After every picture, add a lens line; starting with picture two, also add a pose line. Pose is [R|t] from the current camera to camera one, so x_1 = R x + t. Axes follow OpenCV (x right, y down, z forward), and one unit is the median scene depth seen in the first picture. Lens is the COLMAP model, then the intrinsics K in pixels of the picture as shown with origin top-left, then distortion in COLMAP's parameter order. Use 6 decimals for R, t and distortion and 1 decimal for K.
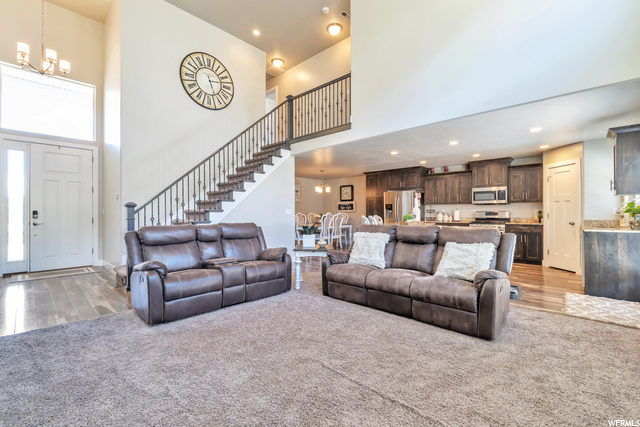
lens RADIAL K [[274.0, 0, 323.2], [0, 274.0, 215.5], [0, 0, 1]] dist [-0.000093, -0.000173]
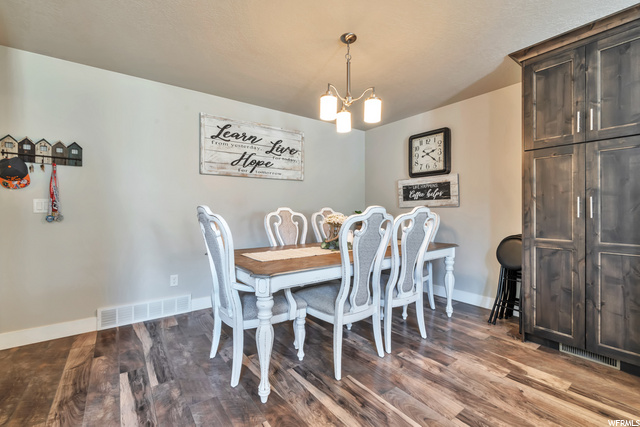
lens RADIAL K [[274.0, 0, 320.4], [0, 274.0, 215.9], [0, 0, 1]] dist [-0.000093, -0.000173]
pose [[0.981473, -0.001981, -0.191592, 0.021205], [0.003821, 0.999950, 0.009236, -0.005293], [0.191565, -0.009797, 0.981431, 0.852263]]
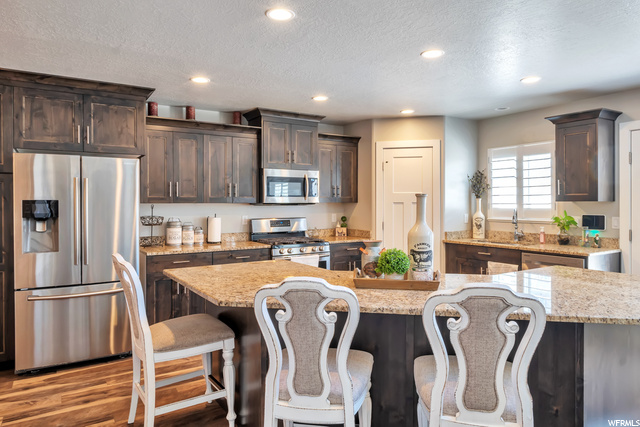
lens RADIAL K [[431.1, 0, 324.9], [0, 431.1, 207.2], [0, 0, 1]] dist [-0.000768, 0.000806]
pose [[0.257760, -0.010608, 0.966151, -0.099659], [0.011880, 0.999899, 0.007809, -0.037686], [-0.966136, 0.009465, 0.257860, 0.670885]]
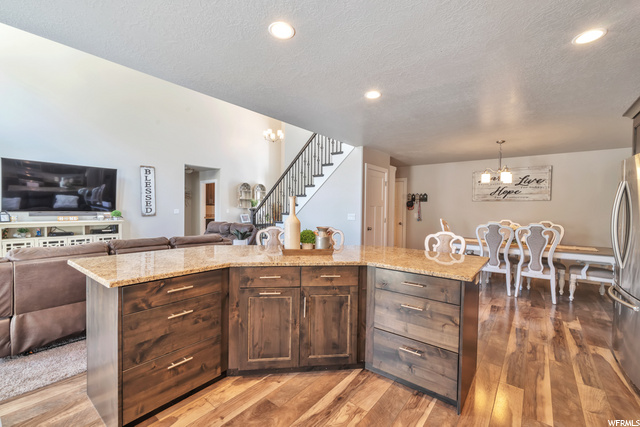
lens RADIAL K [[274.0, 0, 323.5], [0, 274.0, 214.0], [0, 0, 1]] dist [-0.000093, -0.000173]
pose [[0.086840, 0.016257, -0.996090, 0.574219], [-0.025381, 0.999578, 0.014101, -0.027721], [0.995899, 0.024057, 0.087216, 0.696879]]
